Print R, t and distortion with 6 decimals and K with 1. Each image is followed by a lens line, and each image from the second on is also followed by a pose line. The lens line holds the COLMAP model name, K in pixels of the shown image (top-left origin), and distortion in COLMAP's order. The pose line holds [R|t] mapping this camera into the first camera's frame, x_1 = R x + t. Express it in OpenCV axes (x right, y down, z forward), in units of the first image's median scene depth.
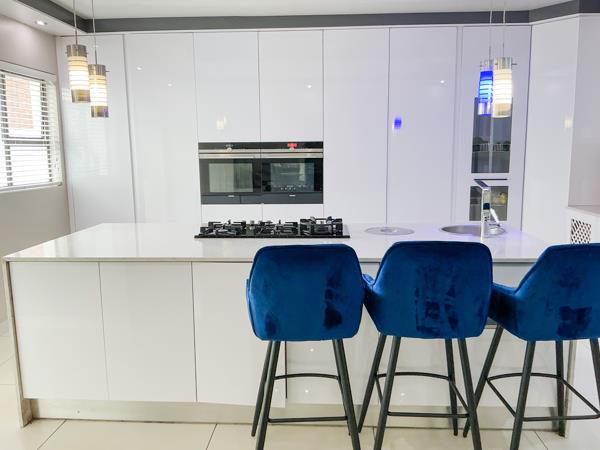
lens RADIAL K [[490.0, 0, 300.0], [0, 490.0, 225.0], [0, 0, 1]] dist [0.078096, -0.136338]
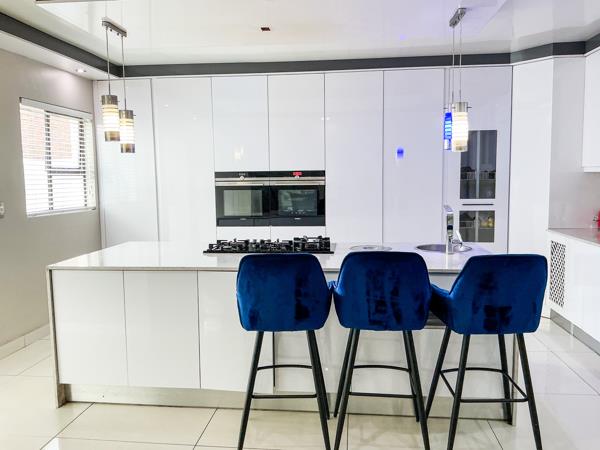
lens RADIAL K [[491.7, 0, 300.0], [0, 491.7, 225.0], [0, 0, 1]] dist [0.098463, -0.188814]
pose [[0.998446, 0.002745, -0.055669, 0.064536], [-0.005668, 0.998609, -0.052427, 0.015310], [0.055448, 0.052661, 0.997072, -0.136101]]
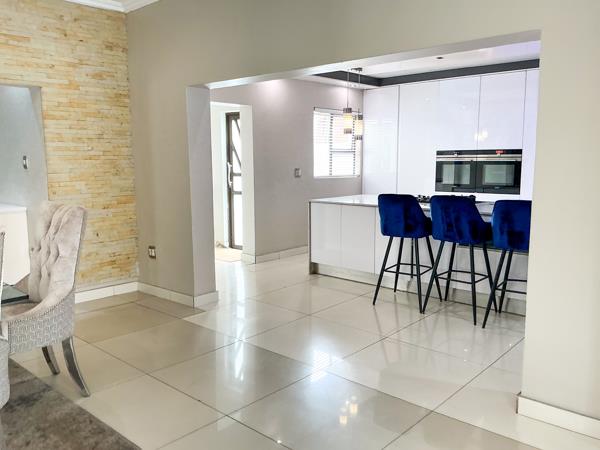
lens RADIAL K [[491.7, 0, 300.0], [0, 491.7, 225.0], [0, 0, 1]] dist [0.098463, -0.188814]
pose [[0.775169, 0.089505, -0.625381, 0.556389], [-0.097395, 0.995010, 0.021684, 0.087311], [0.624201, 0.044101, 0.780018, -0.568501]]
